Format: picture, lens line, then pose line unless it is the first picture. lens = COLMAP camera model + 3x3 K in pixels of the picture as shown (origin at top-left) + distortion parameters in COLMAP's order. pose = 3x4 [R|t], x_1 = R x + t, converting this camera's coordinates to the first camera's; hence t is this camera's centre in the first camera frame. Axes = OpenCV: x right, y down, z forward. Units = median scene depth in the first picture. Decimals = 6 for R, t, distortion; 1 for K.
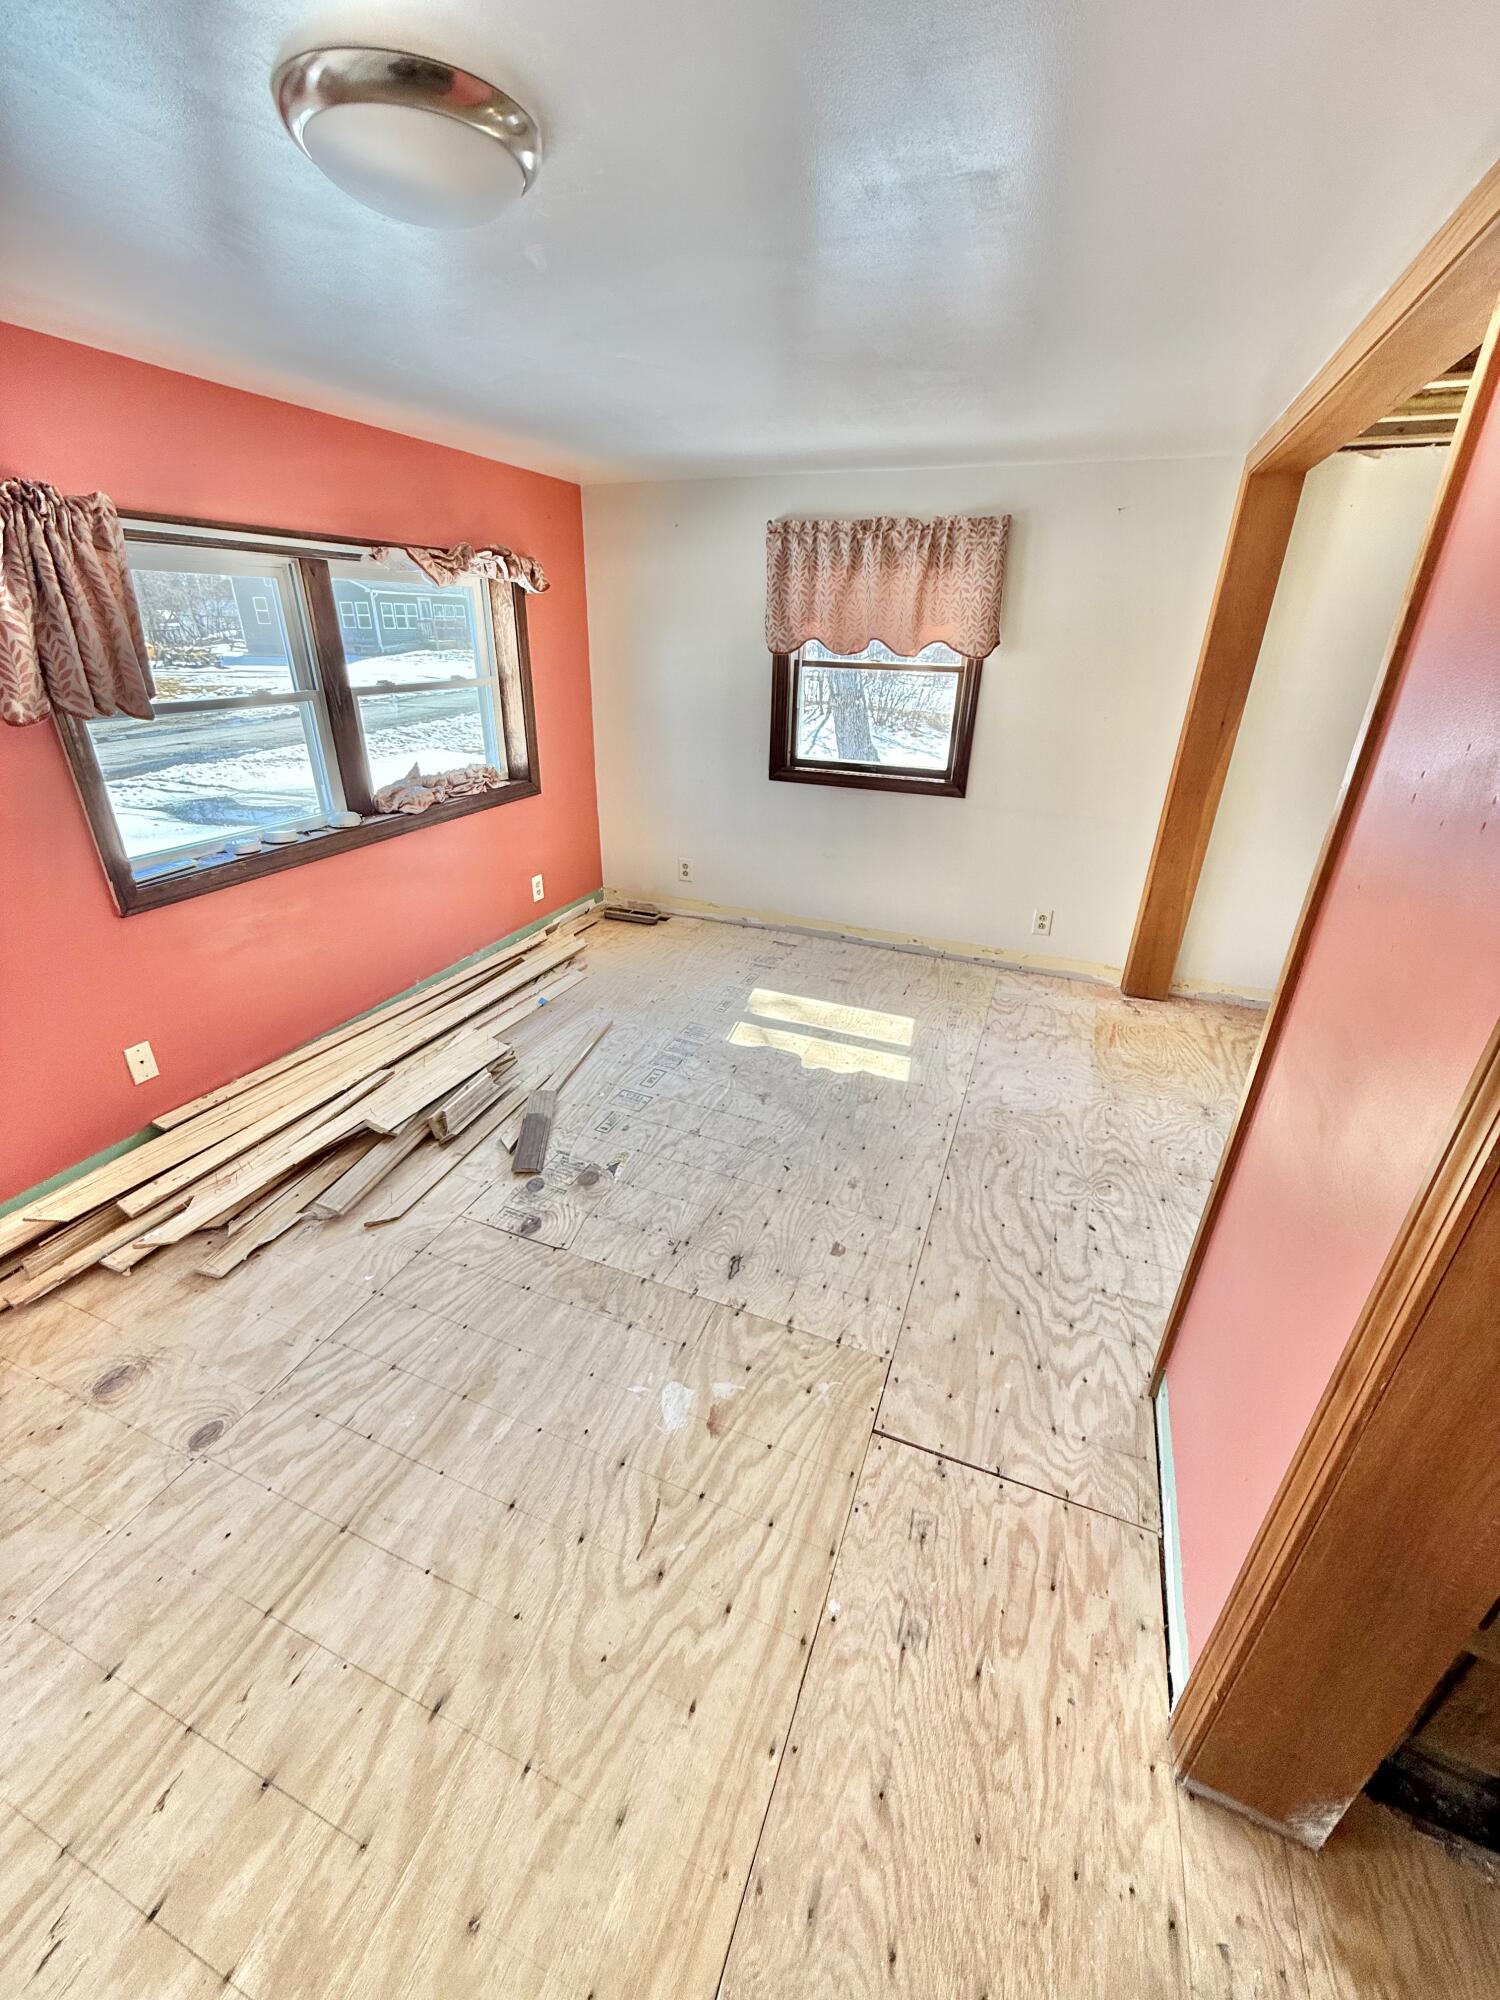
lens RADIAL K [[796.6, 0, 750.5], [0, 796.6, 996.4], [0, 0, 1]] dist [0.000367, -0.000312]
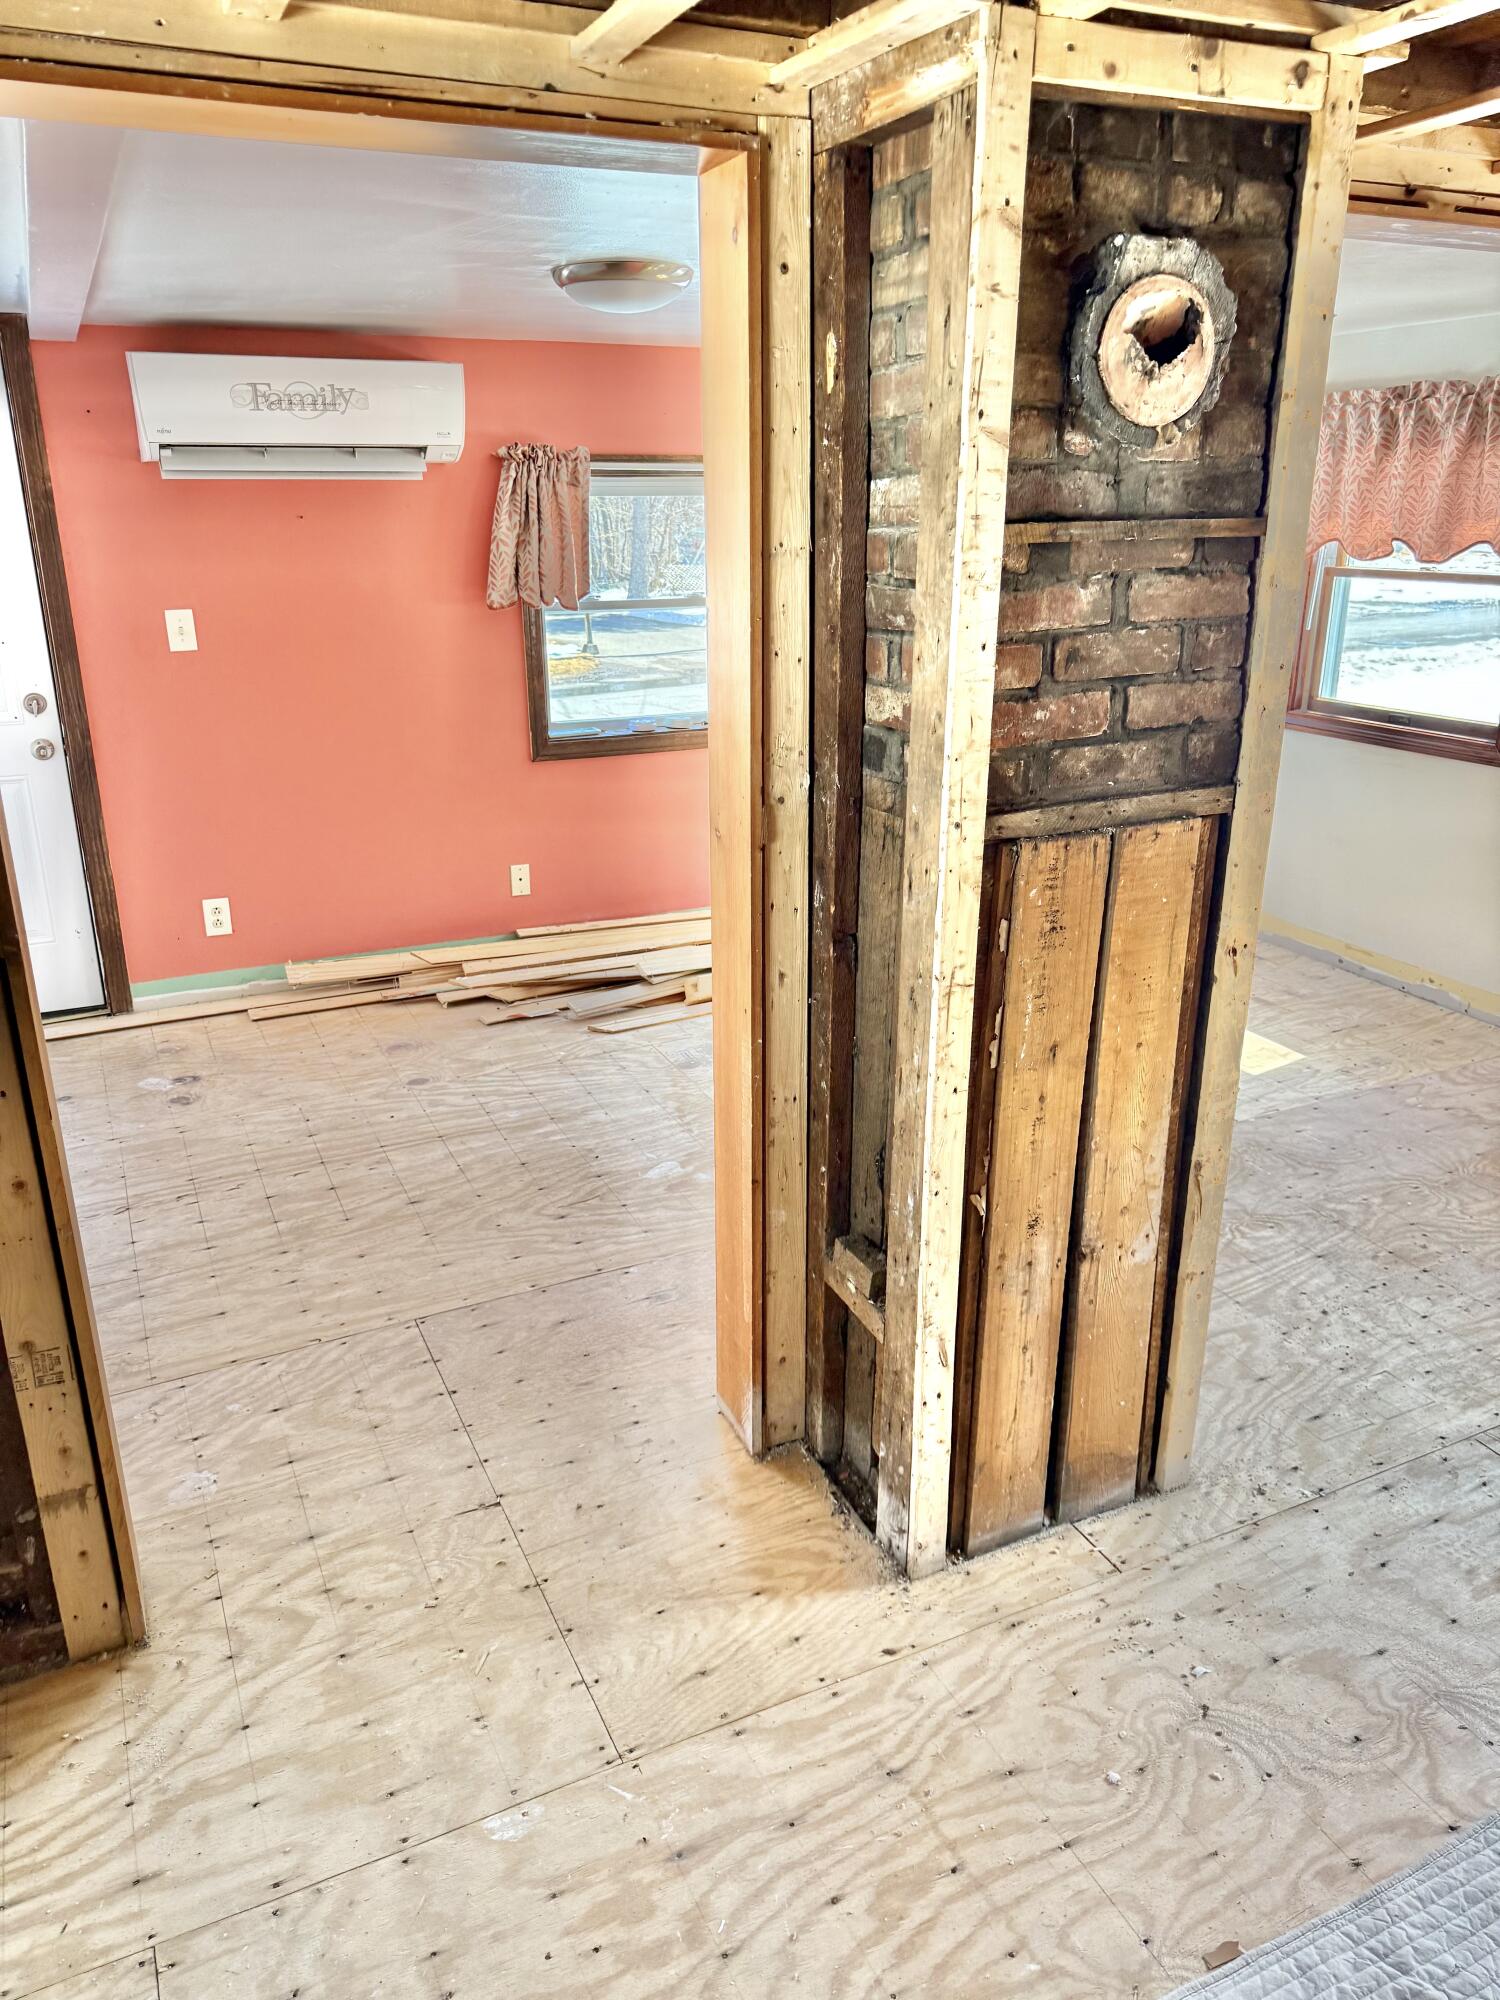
lens RADIAL K [[1428.0, 0, 758.5], [0, 1428.0, 1035.3], [0, 0, 1]] dist [0.003702, -0.002279]
pose [[0.732720, 0.215125, -0.645633, 0.920545], [-0.268465, 0.963152, 0.016245, 0.167099], [0.625338, 0.161427, 0.763475, -0.394067]]
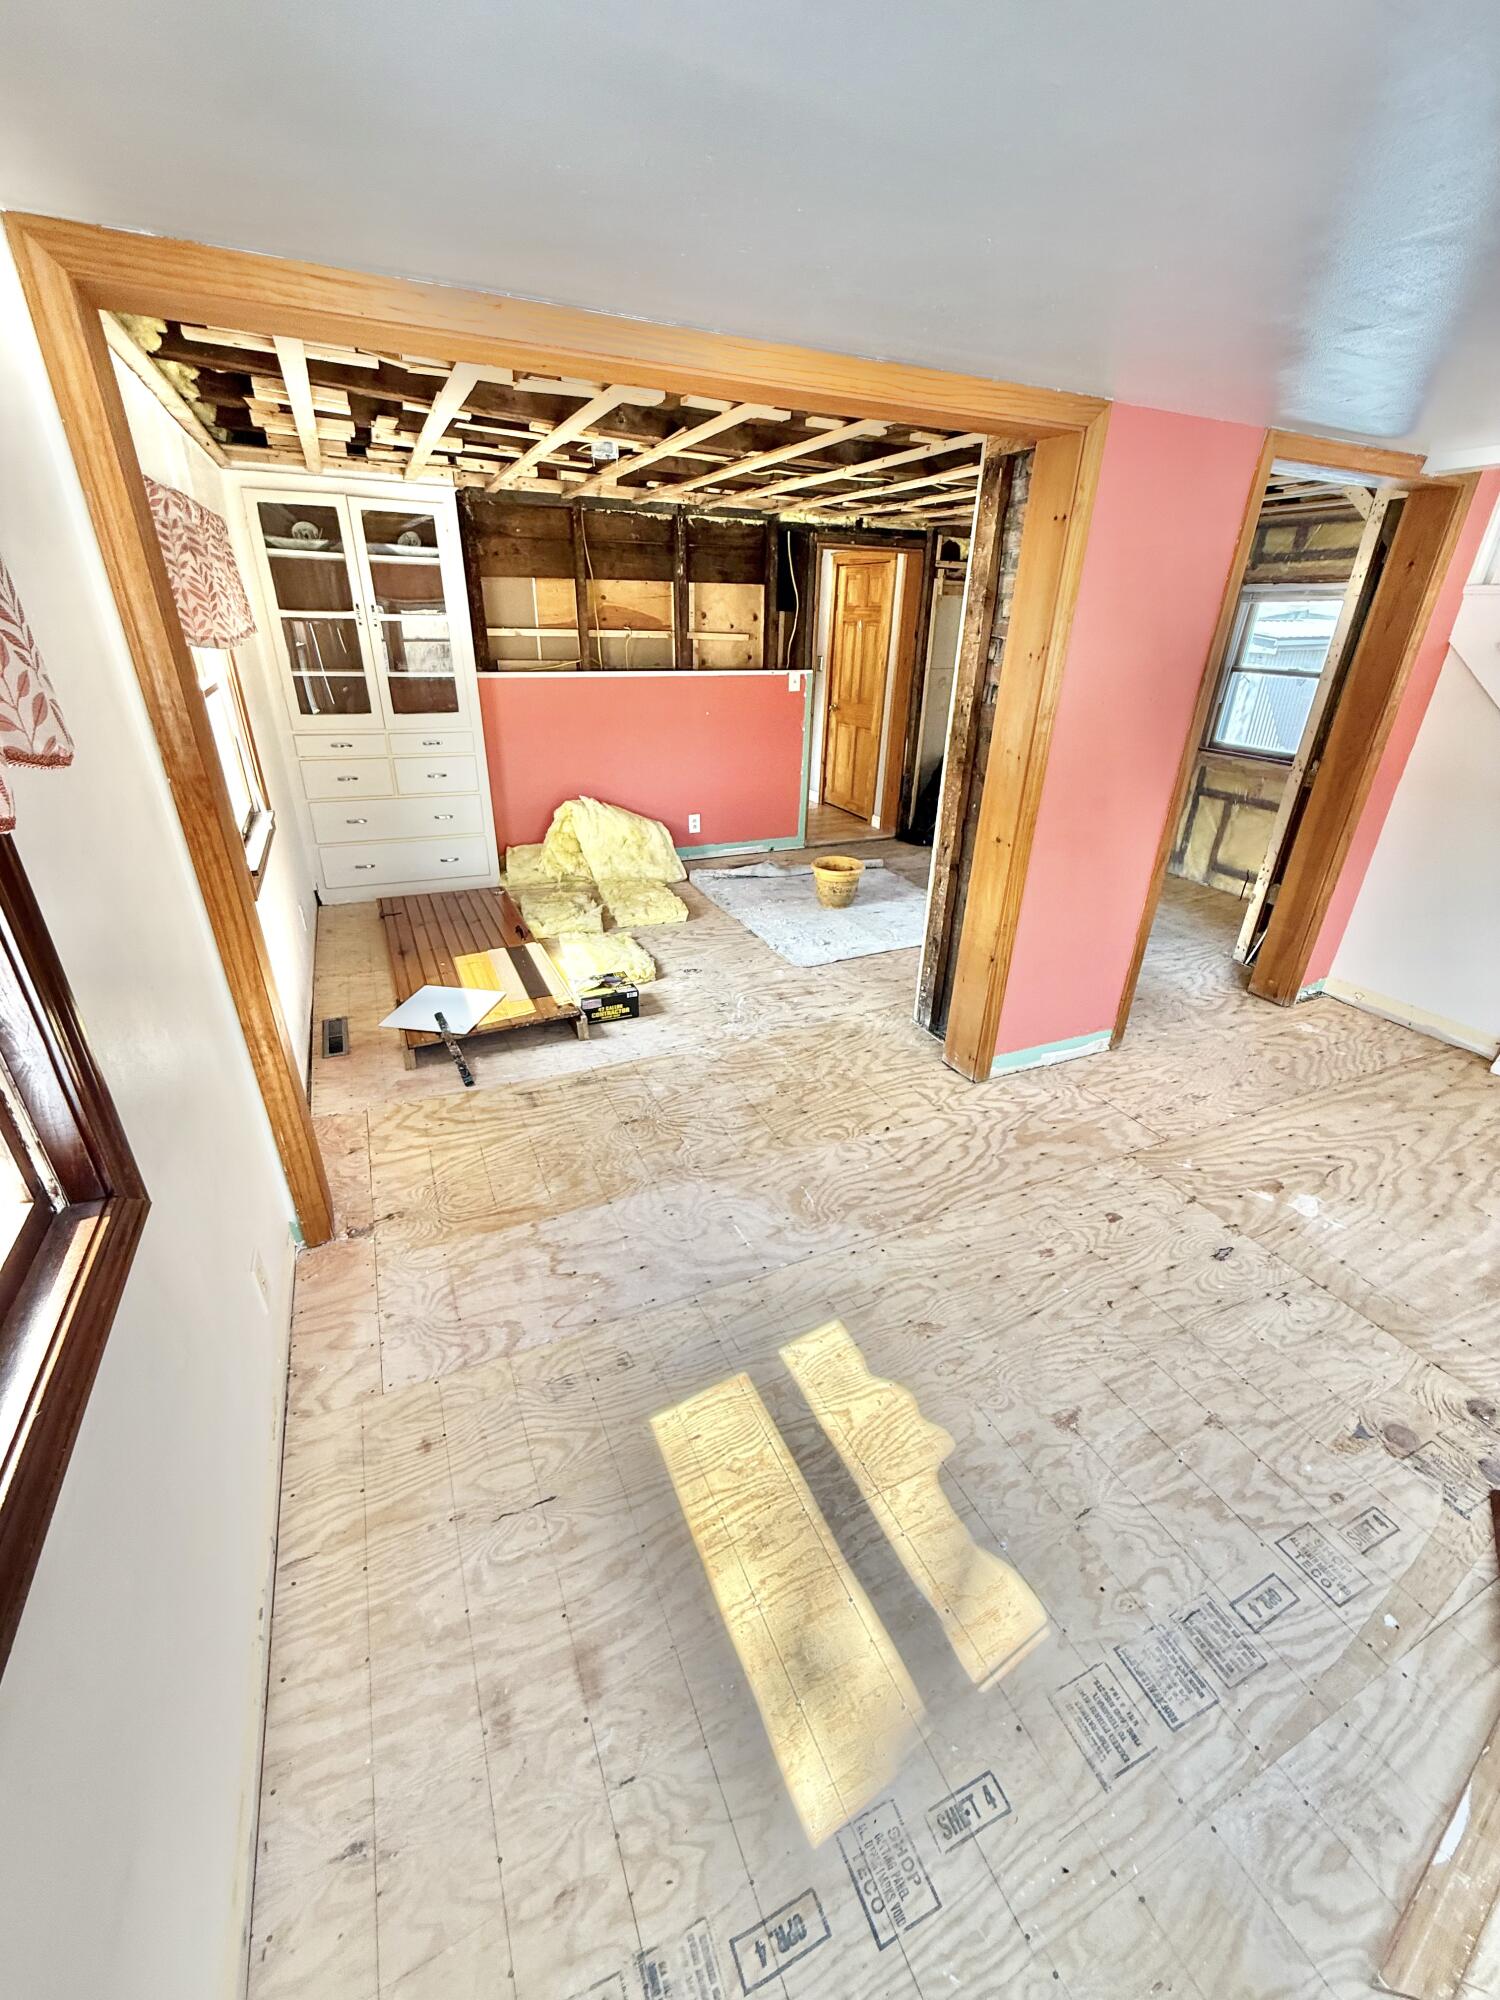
lens RADIAL K [[796.6, 0, 750.5], [0, 796.6, 996.4], [0, 0, 1]] dist [0.000367, -0.000312]
pose [[-0.723771, -0.330207, 0.605904, -0.078334], [0.258463, 0.684419, 0.681738, -0.649506], [-0.639807, 0.650026, -0.410016, 1.341073]]
